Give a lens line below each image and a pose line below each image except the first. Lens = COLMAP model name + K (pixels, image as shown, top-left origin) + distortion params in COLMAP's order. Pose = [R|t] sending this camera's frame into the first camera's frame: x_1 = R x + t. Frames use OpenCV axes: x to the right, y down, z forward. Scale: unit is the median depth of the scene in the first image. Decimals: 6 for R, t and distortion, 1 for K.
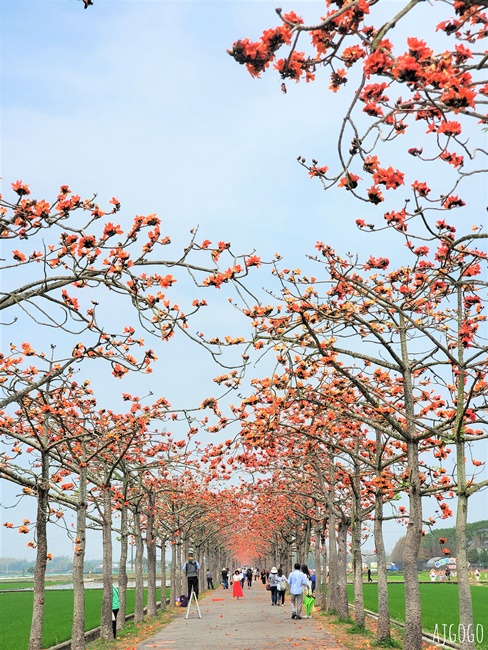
lens RADIAL K [[979.9, 0, 244.0], [0, 979.9, 325.0], [0, 0, 1]] dist [0.013303, 0.095213]
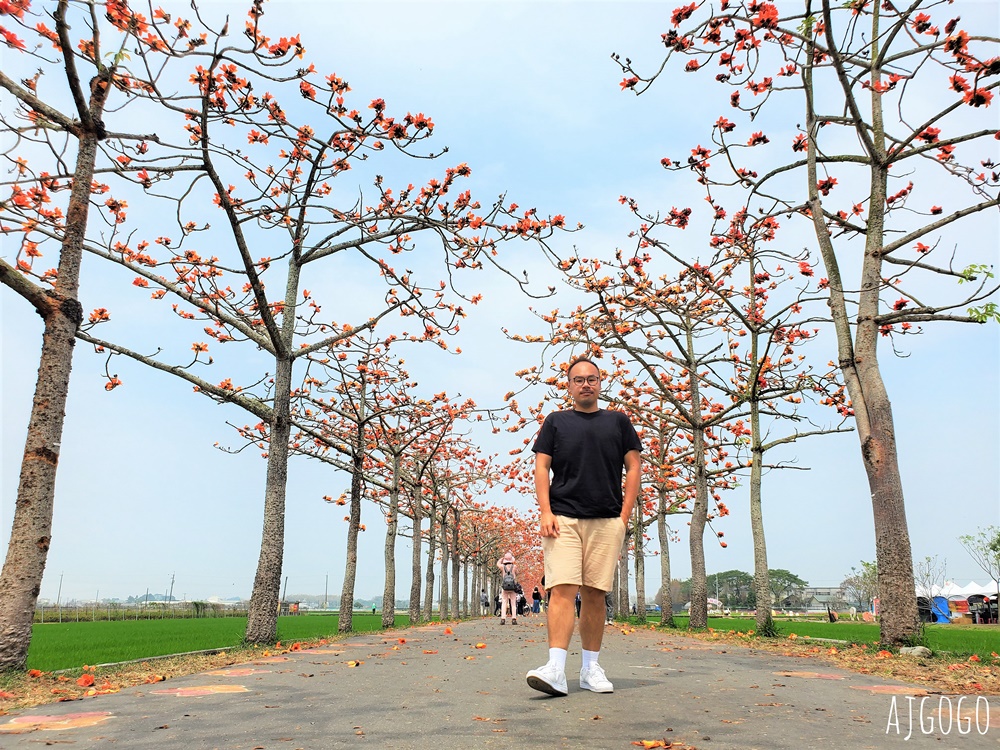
lens RADIAL K [[771.7, 0, 500.0], [0, 771.7, 375.0], [0, 0, 1]] dist [-0.001515, -0.003665]
pose [[0.999000, 0.014934, -0.042135, -0.012152], [-0.017796, 0.997499, -0.068400, 0.123102], [0.041008, 0.069081, 0.996768, 0.137988]]
